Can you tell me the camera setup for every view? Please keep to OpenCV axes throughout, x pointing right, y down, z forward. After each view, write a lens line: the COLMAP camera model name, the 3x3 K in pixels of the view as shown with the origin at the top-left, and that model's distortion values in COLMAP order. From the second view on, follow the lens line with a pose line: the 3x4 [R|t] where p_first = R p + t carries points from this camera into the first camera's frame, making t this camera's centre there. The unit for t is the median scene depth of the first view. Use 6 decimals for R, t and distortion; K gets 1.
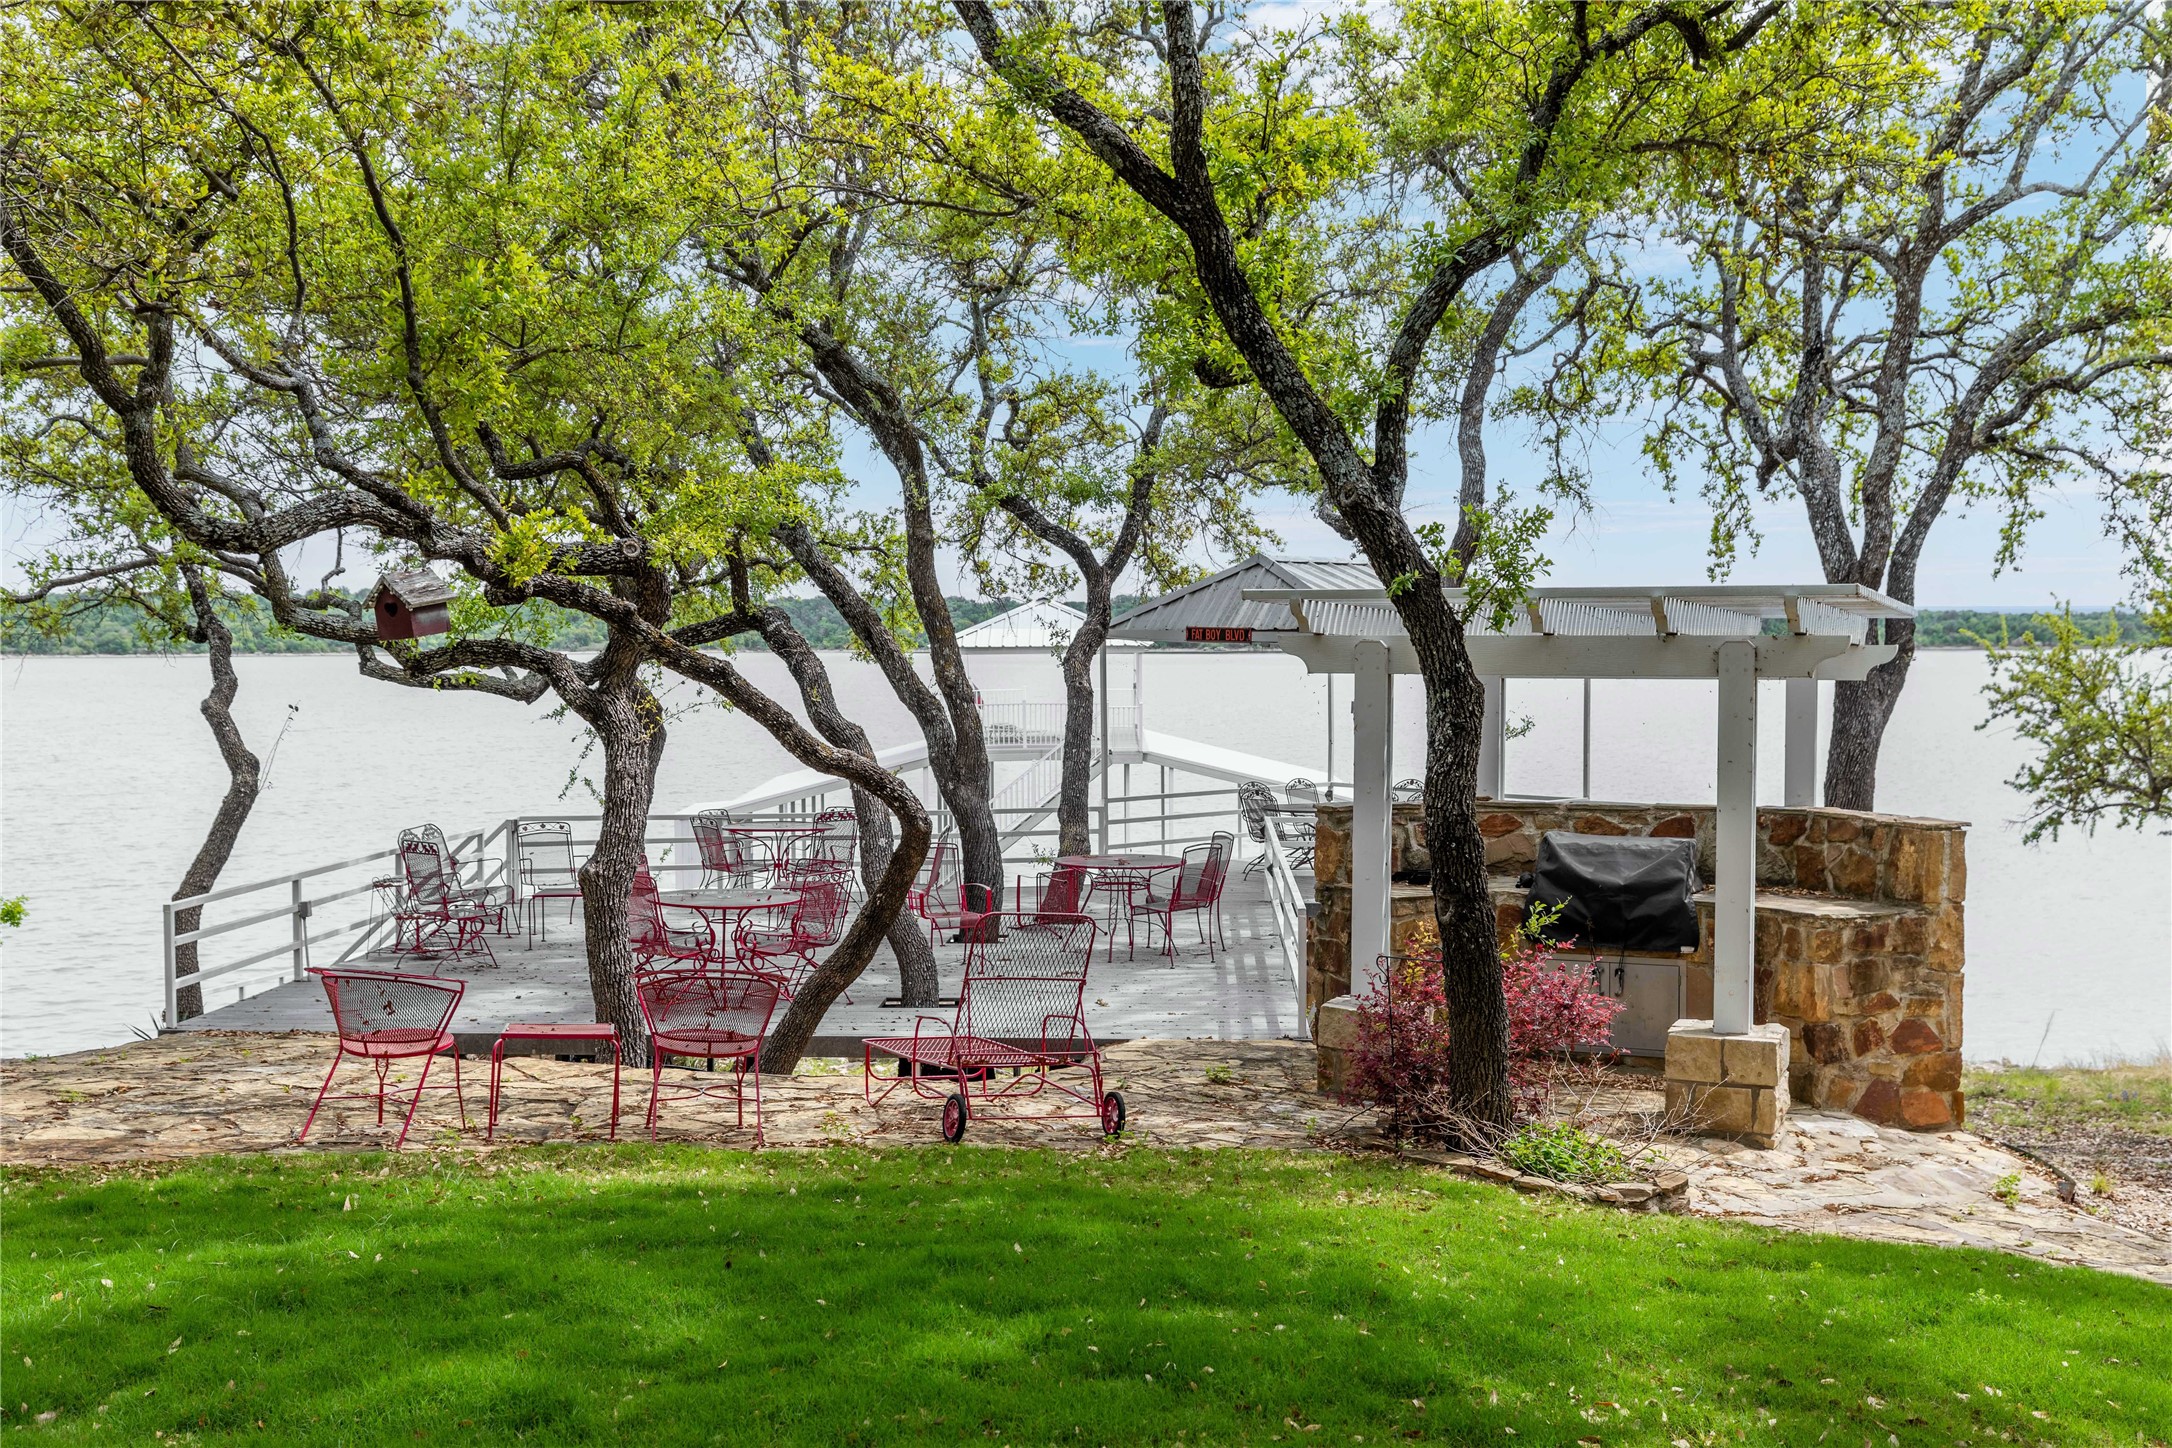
lens RADIAL K [[2198.1, 0, 1086.1], [0, 2198.1, 726.0], [0, 0, 1]] dist [-0.019521, 0.000000]
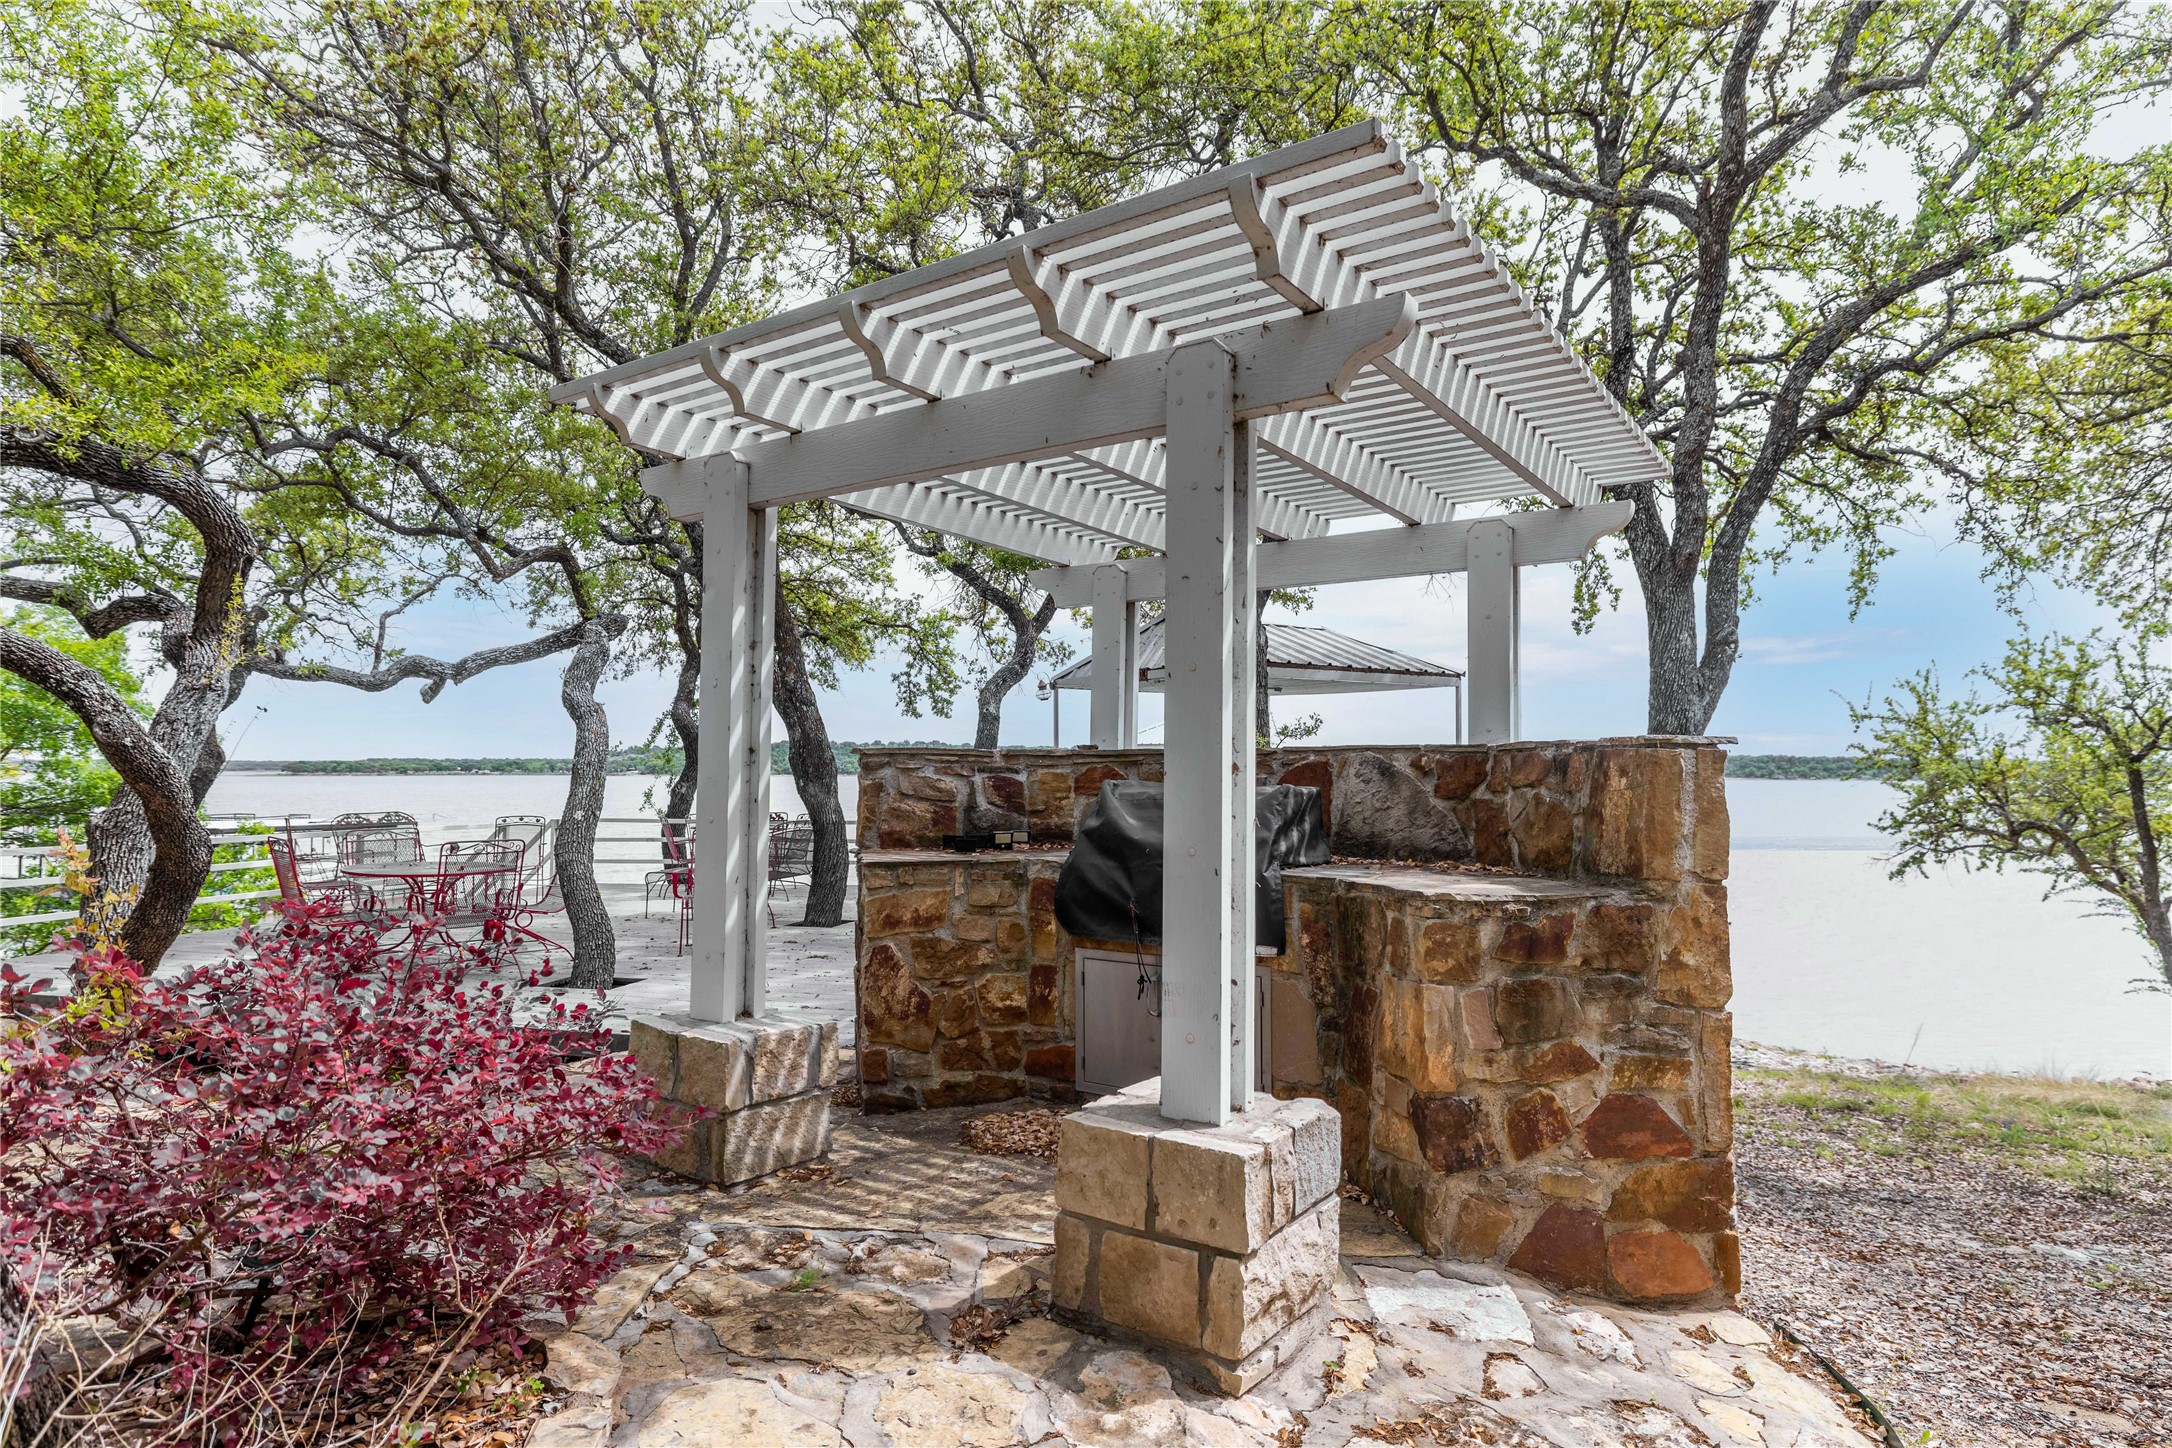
lens RADIAL K [[1189.6, 0, 1085.8], [0, 1189.6, 725.7], [0, 0, 1]] dist [-0.007884, -0.001694]
pose [[0.981055, -0.001586, -0.193724, 0.194948], [-0.014035, 0.996757, -0.079239, 0.043758], [0.193221, 0.080457, 0.977851, 0.437434]]
